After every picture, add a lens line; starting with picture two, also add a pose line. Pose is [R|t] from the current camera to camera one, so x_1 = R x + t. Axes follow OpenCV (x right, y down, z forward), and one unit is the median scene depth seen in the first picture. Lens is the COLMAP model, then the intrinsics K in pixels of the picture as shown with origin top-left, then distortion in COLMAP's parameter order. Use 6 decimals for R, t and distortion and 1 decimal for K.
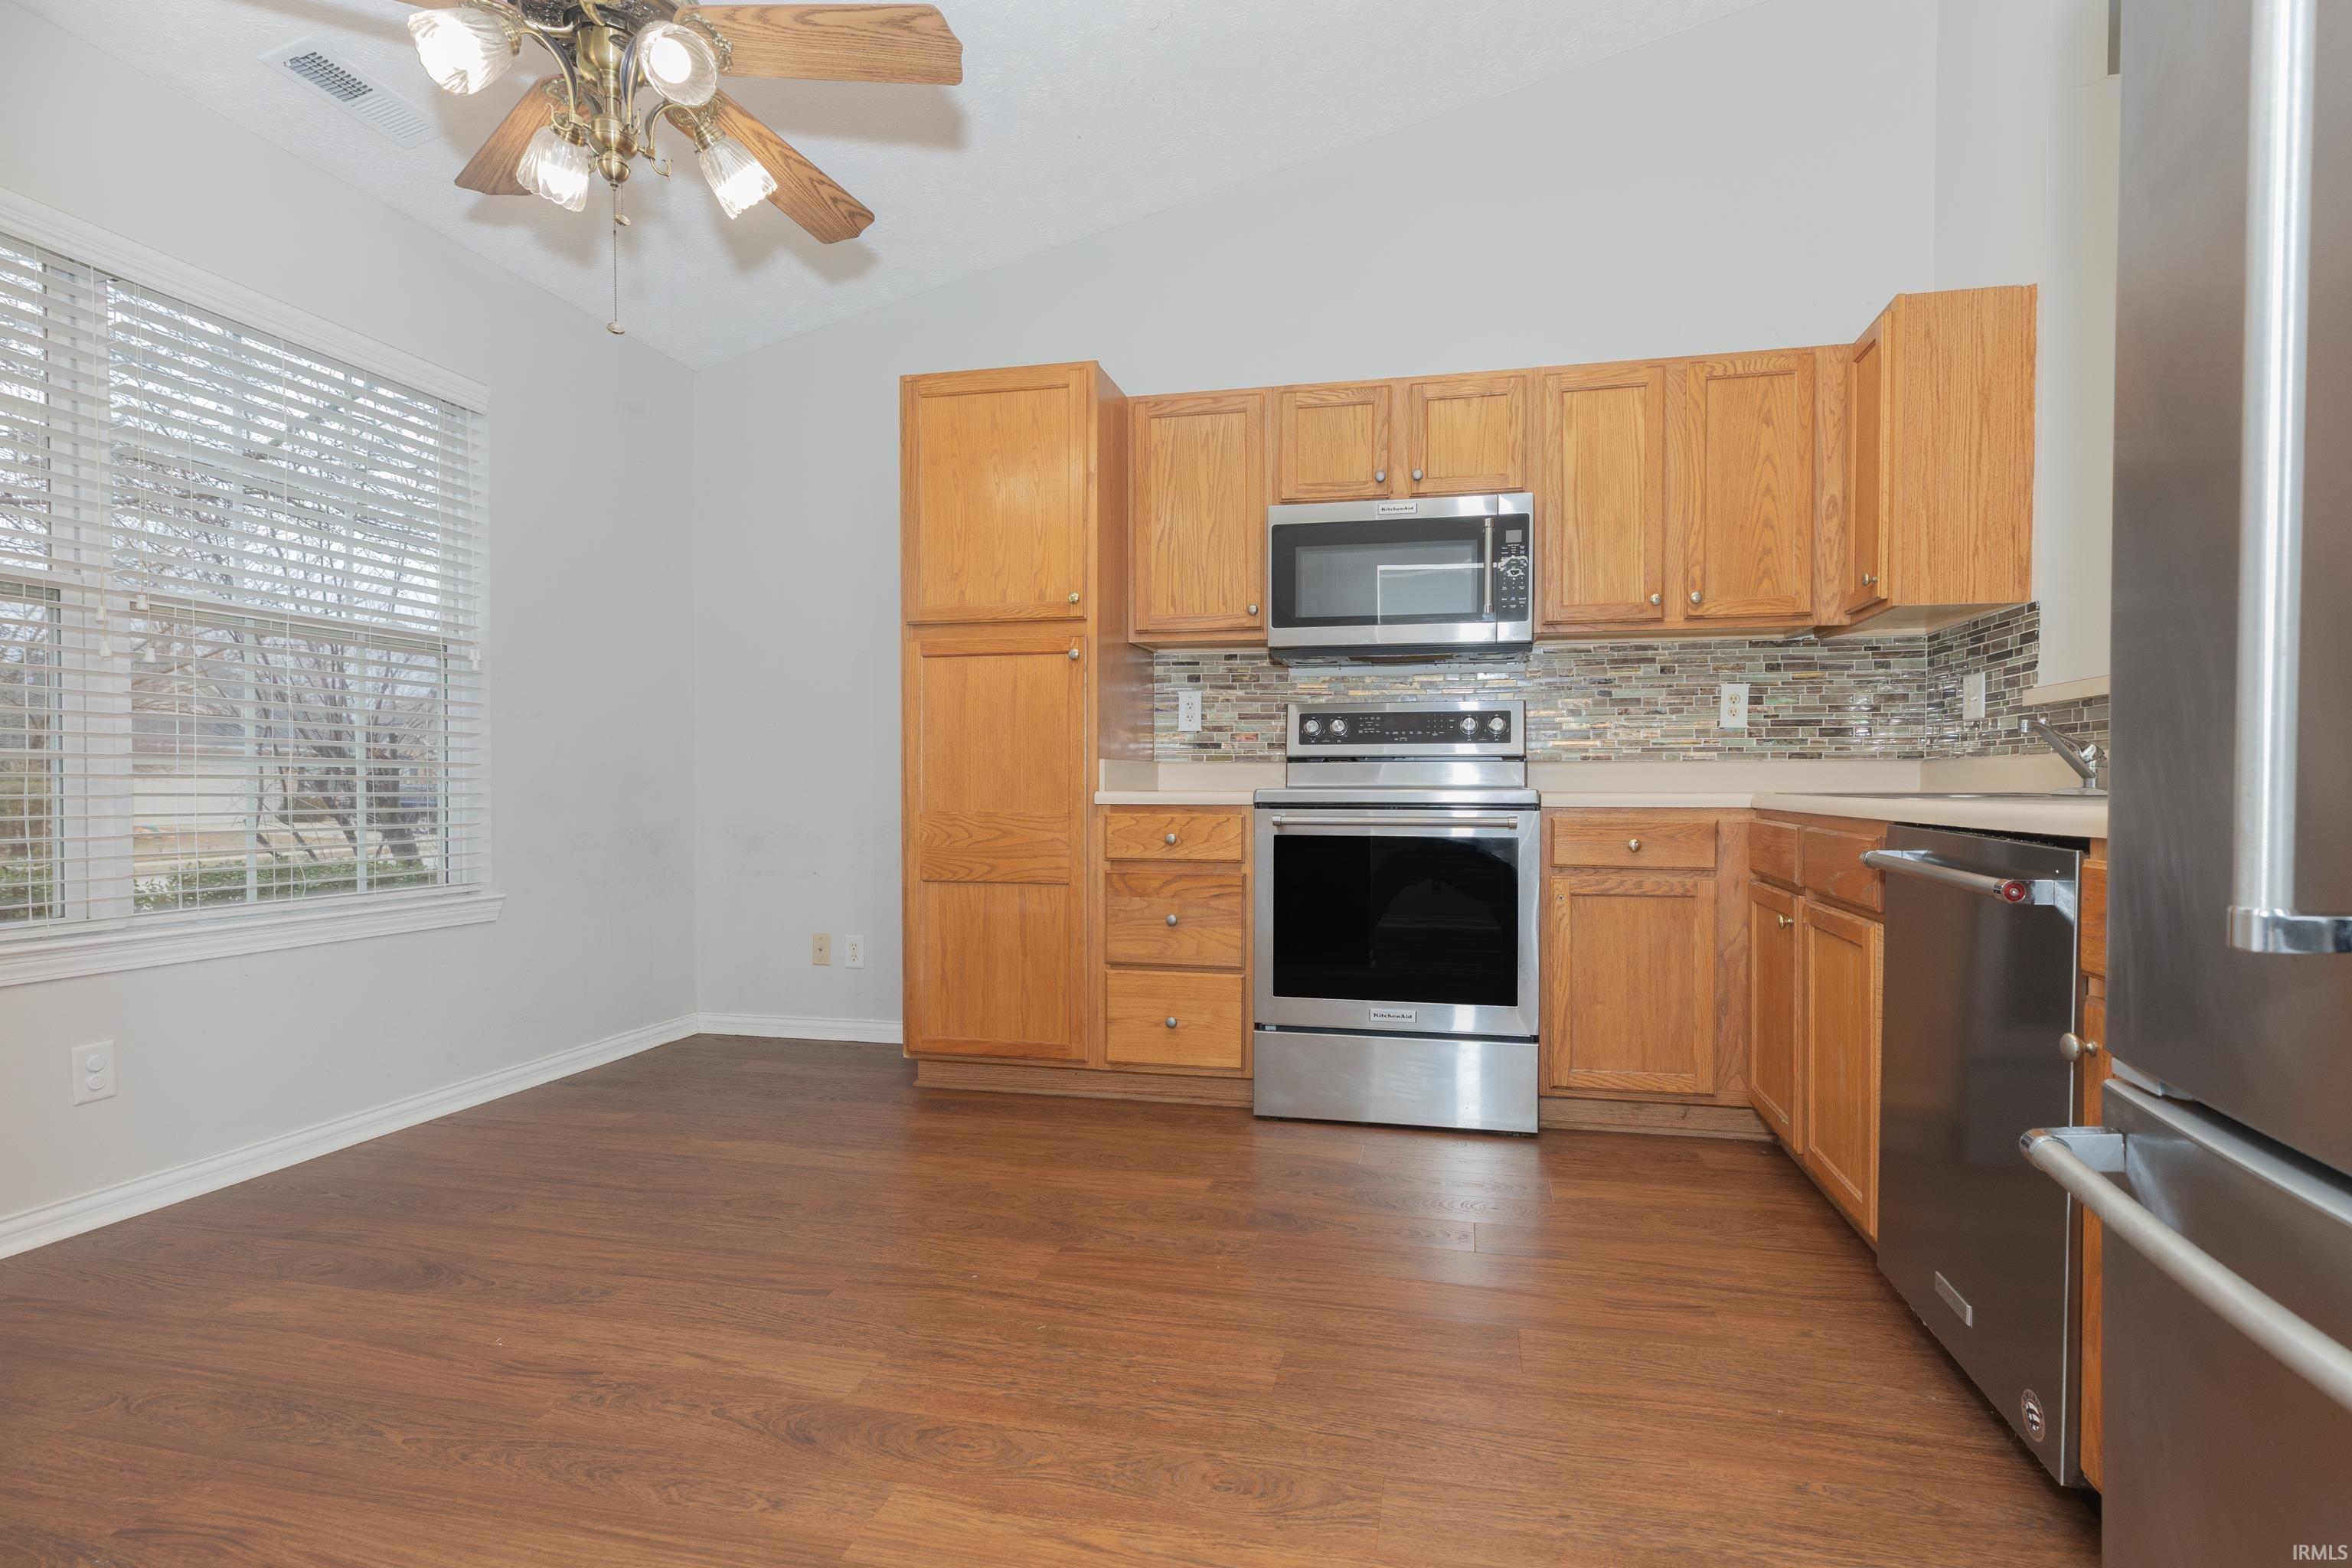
lens RADIAL K [[1090.9, 0, 1179.7], [0, 1090.9, 805.9], [0, 0, 1]] dist [0.003756, 0.000247]
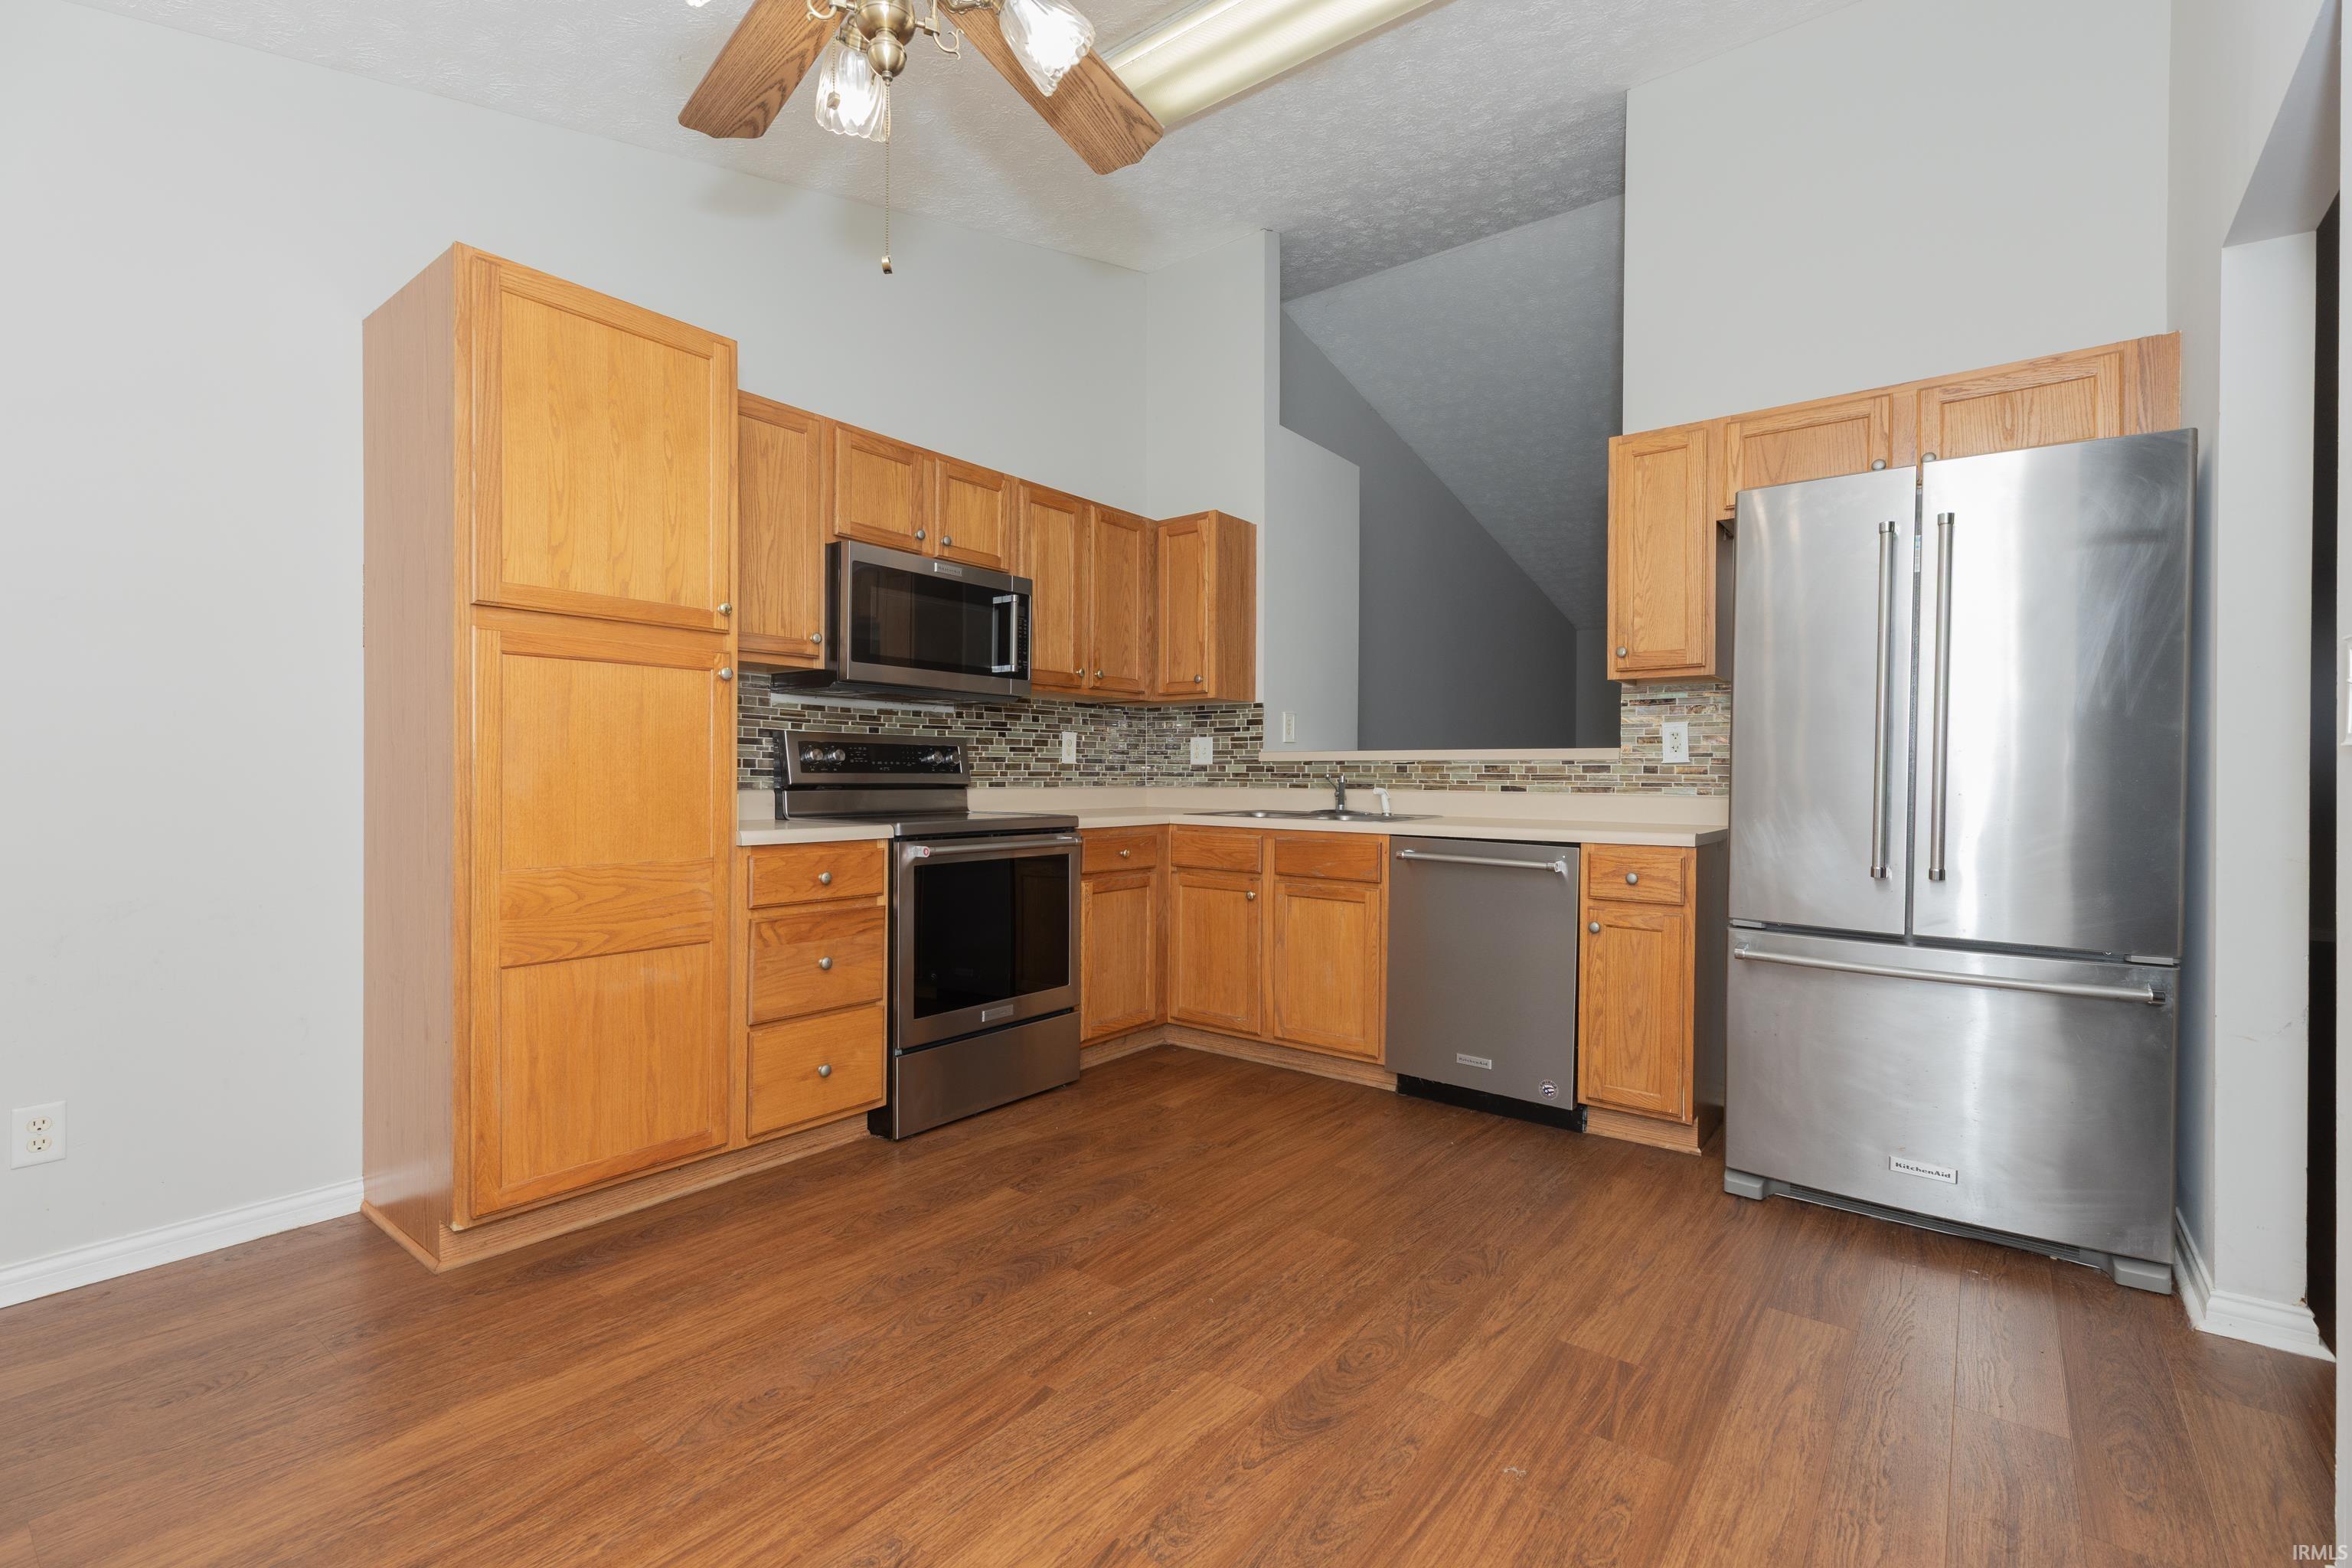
lens RADIAL K [[1050.9, 0, 1176.0], [0, 1050.9, 784.0], [0, 0, 1]] dist [0.003573, 0.000381]
pose [[0.434485, -0.005586, 0.900662, -0.743657], [0.014198, 0.999899, -0.000648, -0.049641], [-0.900567, 0.013069, 0.434520, 0.343785]]
